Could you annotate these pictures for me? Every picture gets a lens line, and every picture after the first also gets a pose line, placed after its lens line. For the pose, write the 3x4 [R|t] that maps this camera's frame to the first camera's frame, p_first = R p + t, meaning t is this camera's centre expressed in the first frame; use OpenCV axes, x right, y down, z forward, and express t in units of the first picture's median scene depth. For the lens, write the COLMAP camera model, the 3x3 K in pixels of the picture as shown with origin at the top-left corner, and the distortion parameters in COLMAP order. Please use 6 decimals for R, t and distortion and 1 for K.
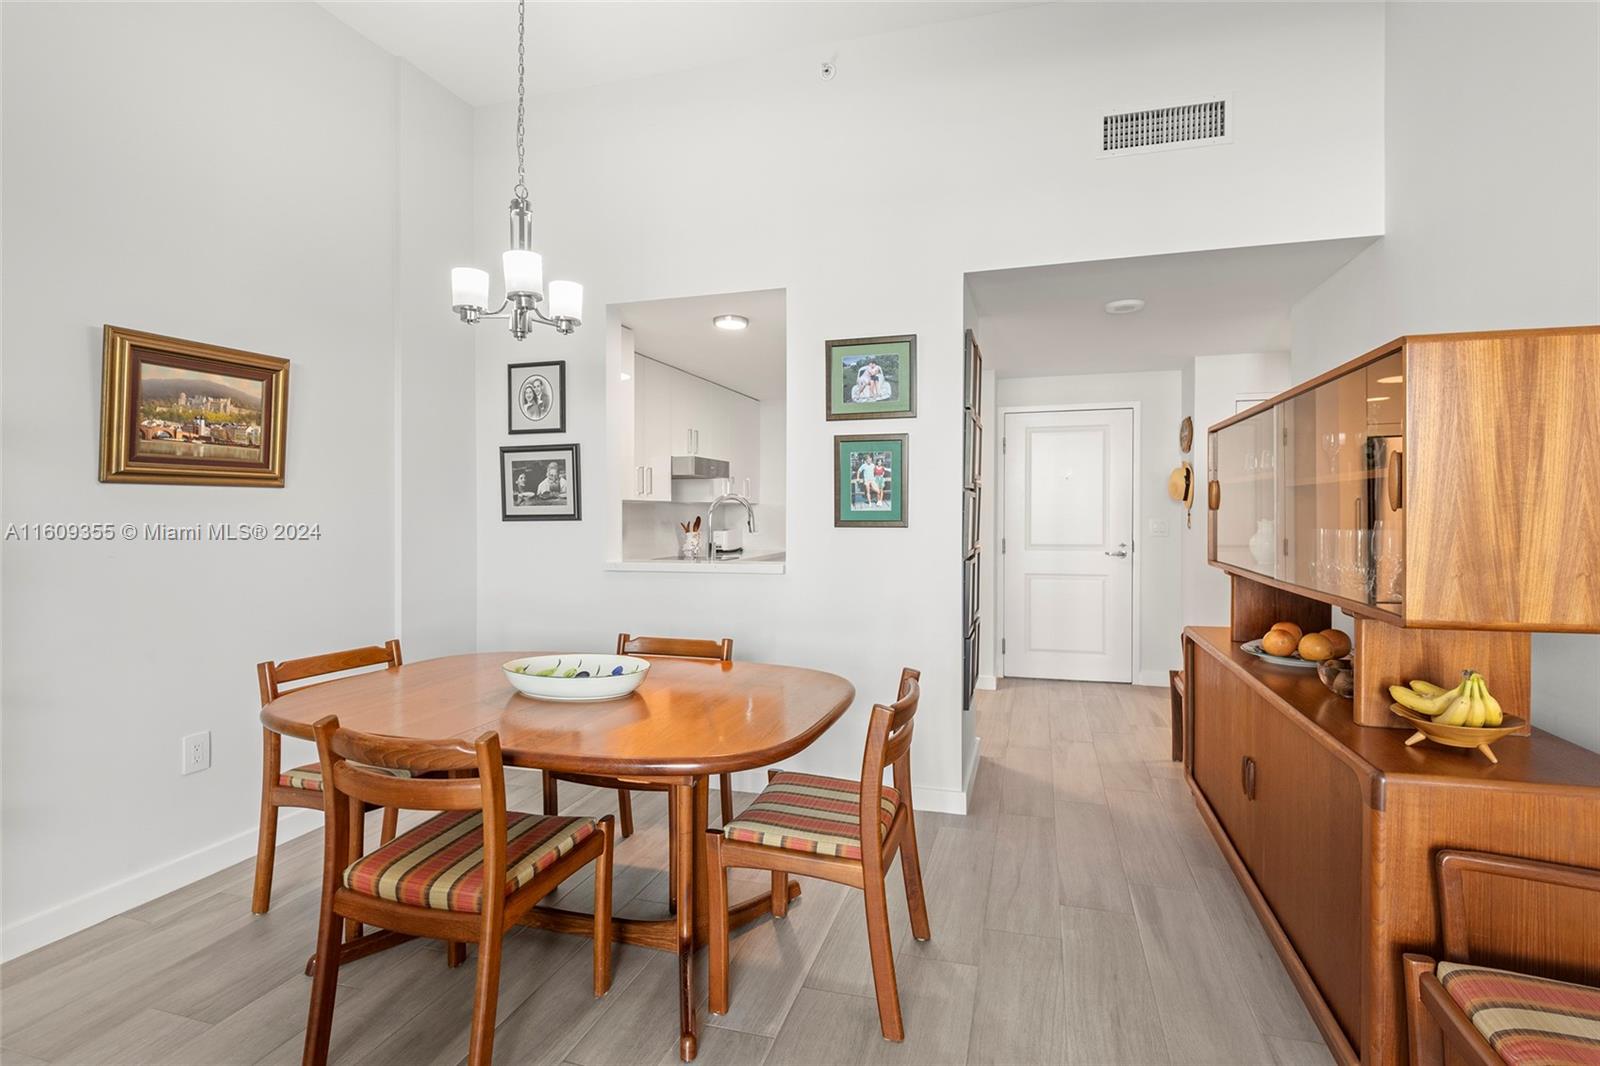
lens RADIAL K [[751.2, 0, 807.4], [0, 751.2, 513.5], [0, 0, 1]] dist [0.001281, -0.000262]
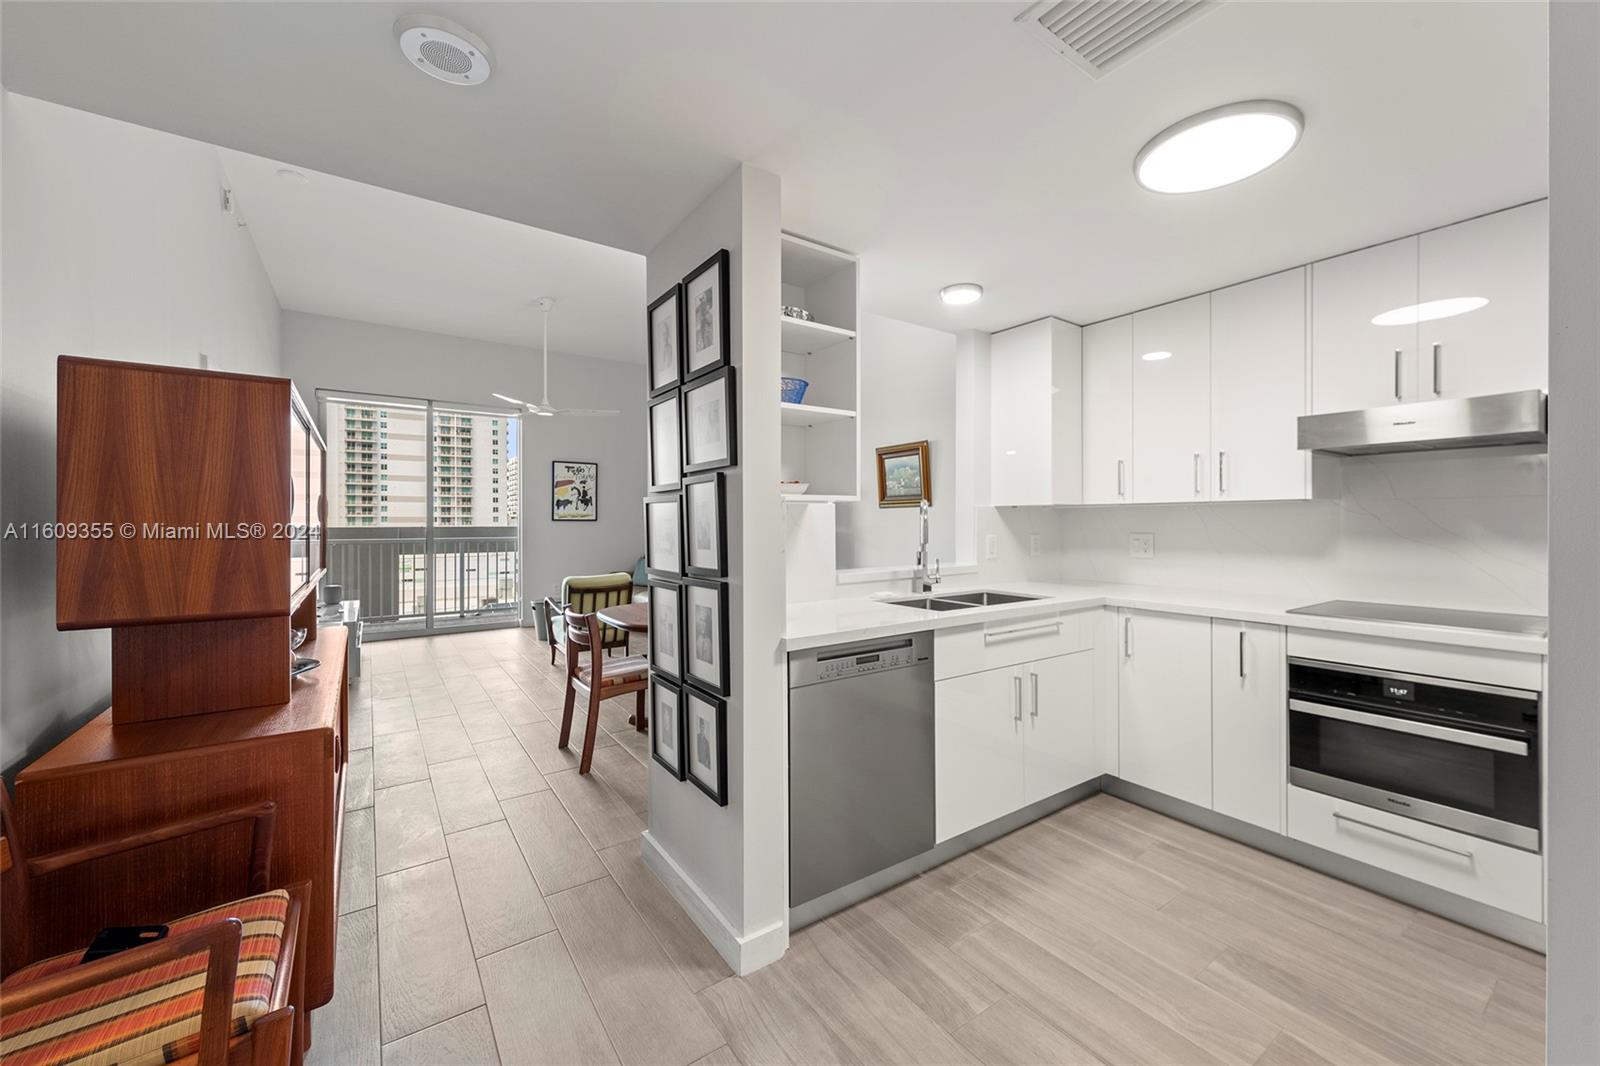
lens RADIAL K [[631.4, 0, 826.9], [0, 631.4, 526.4], [0, 0, 1]] dist [0.014799, -0.003724]
pose [[-0.615603, 0.010467, -0.787987, 0.757292], [0.001590, 0.999926, 0.012040, -0.004229], [0.788055, 0.006159, -0.615574, 1.842765]]
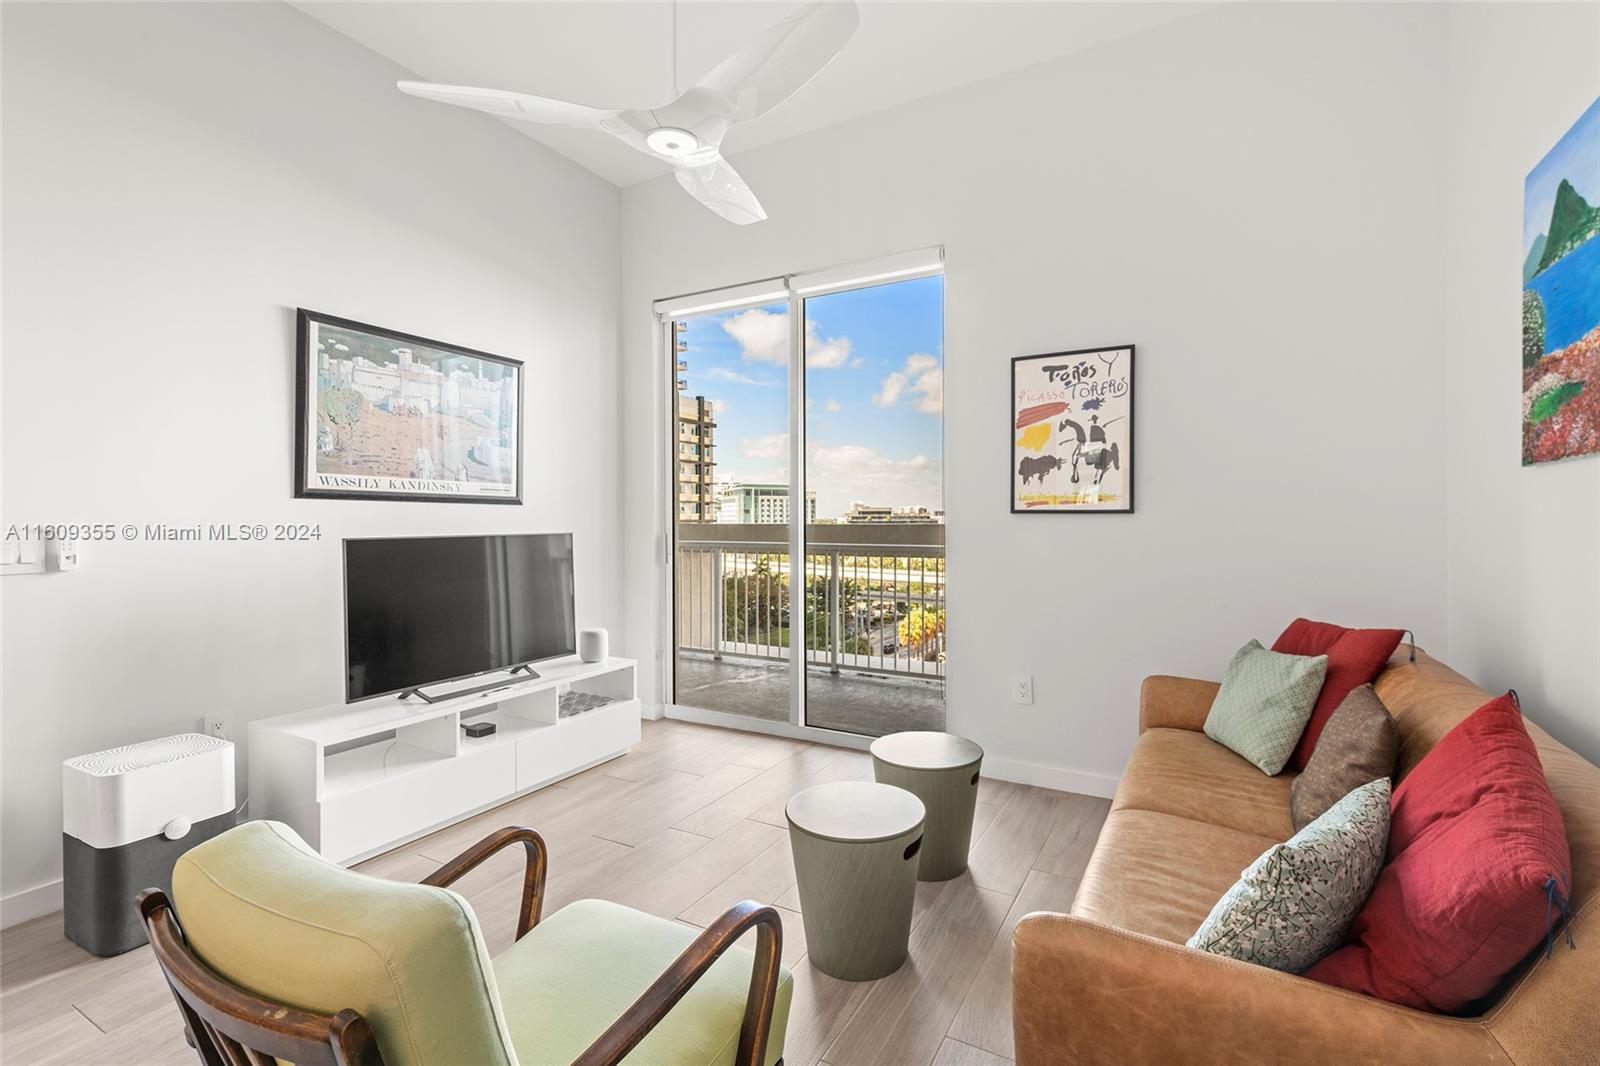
lens RADIAL K [[703.0, 0, 824.8], [0, 703.0, 527.3], [0, 0, 1]] dist [0.011957, -0.006854]
pose [[-0.975873, 0.004190, 0.218299, -0.623942], [0.007298, 0.999883, 0.013431, 0.007178], [-0.218218, 0.014700, -0.975789, 0.435359]]
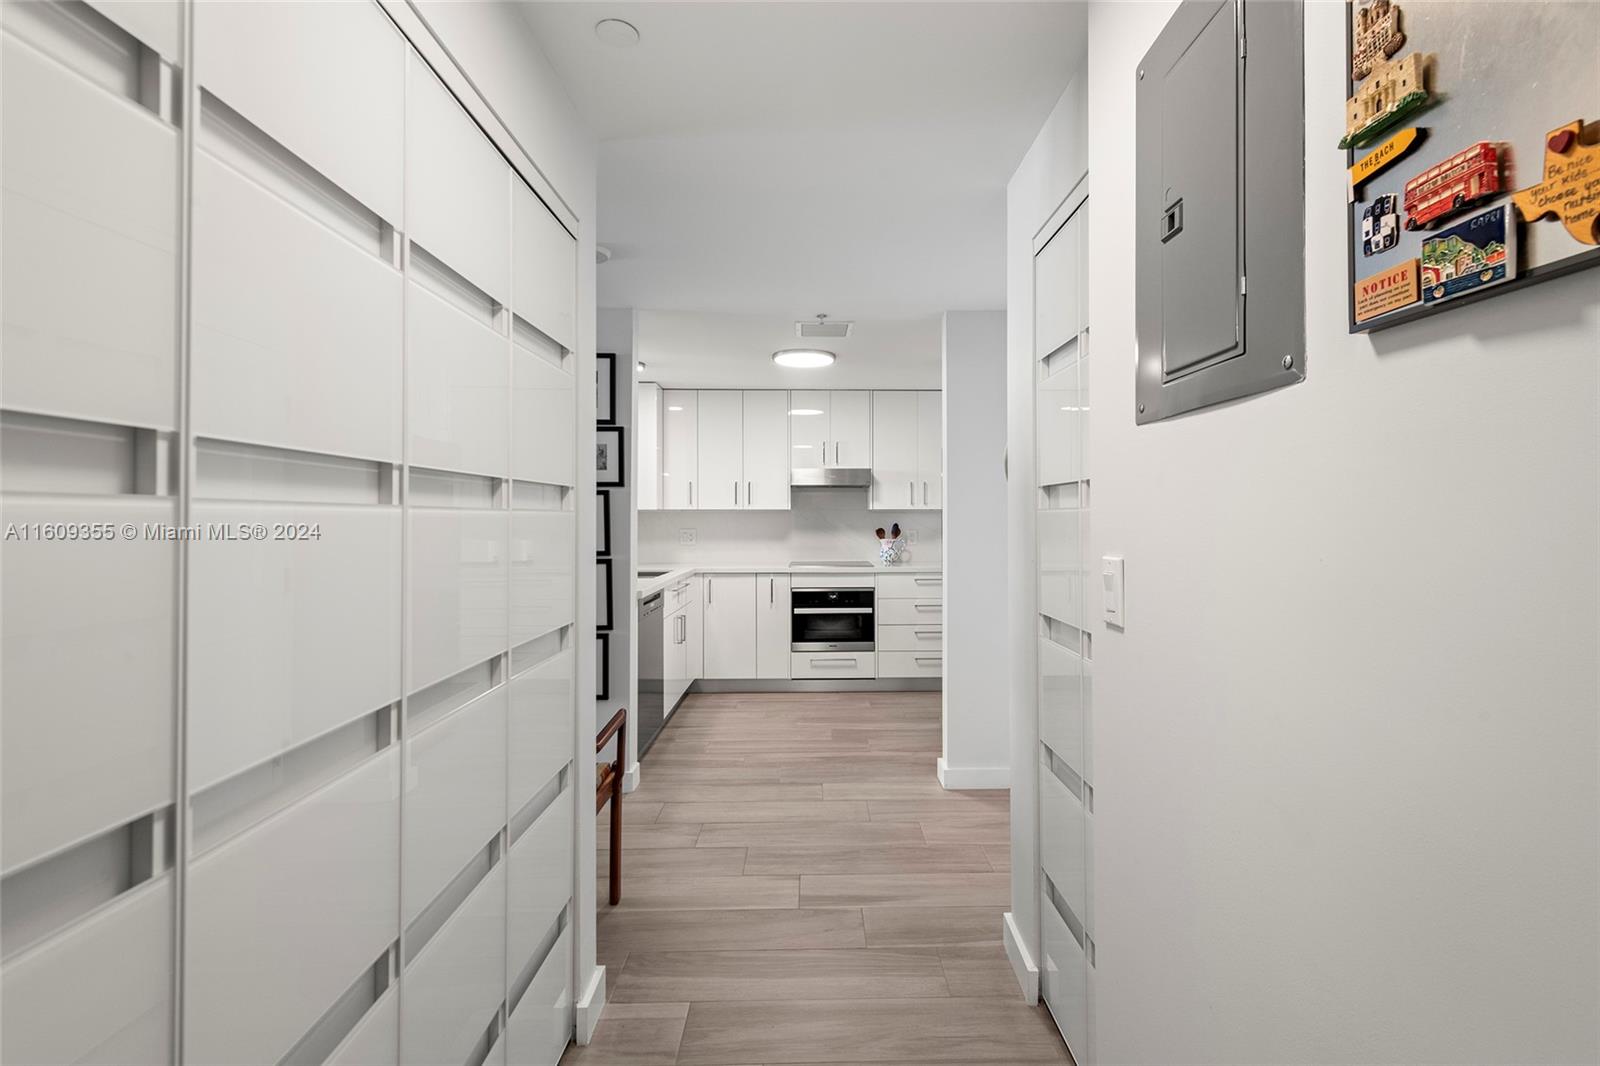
lens RADIAL K [[751.1, 0, 830.5], [0, 751.1, 511.5], [0, 0, 1]] dist [0.002996, -0.001203]
pose [[0.304108, -0.007535, -0.952608, 1.640213], [-0.004038, 0.999950, -0.009198, -0.006928], [0.952629, 0.006644, 0.304062, 1.305241]]
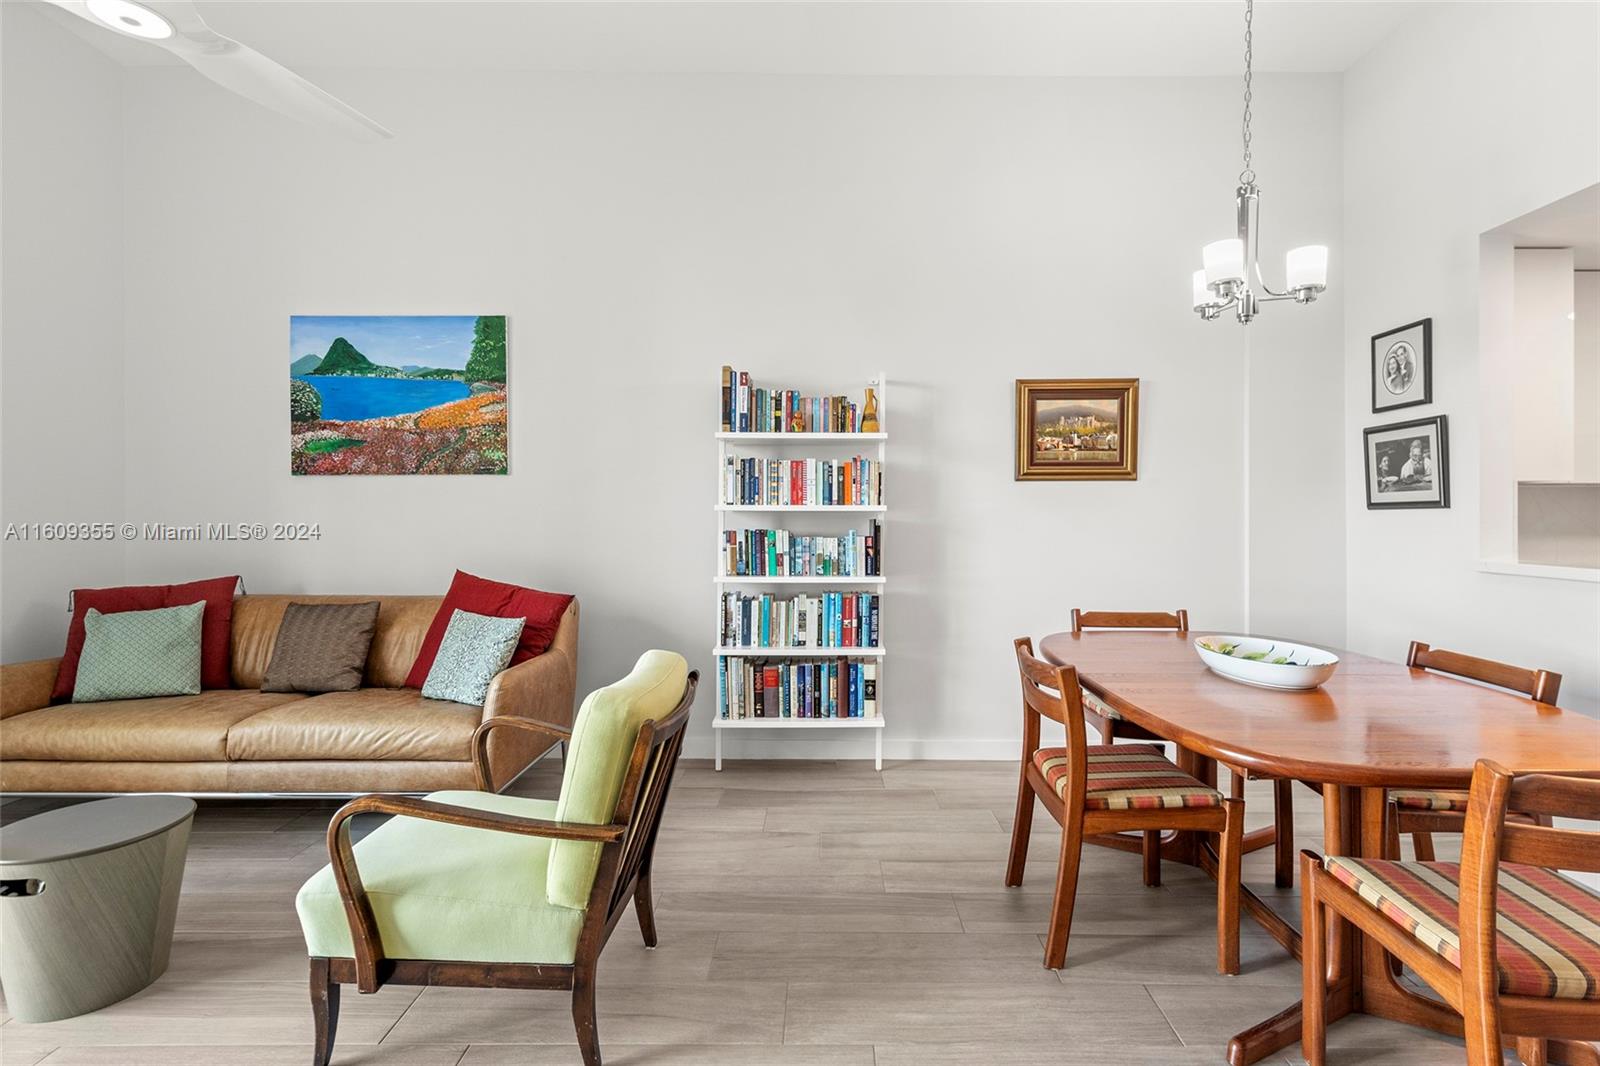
lens RADIAL K [[749.3, 0, 840.8], [0, 749.3, 525.1], [0, 0, 1]] dist [0.004501, -0.000108]
pose [[0.290134, 0.017968, -0.956817, 0.382352], [-0.004580, 0.999838, 0.017387, 0.021940], [0.956975, -0.000663, 0.290169, 0.161751]]
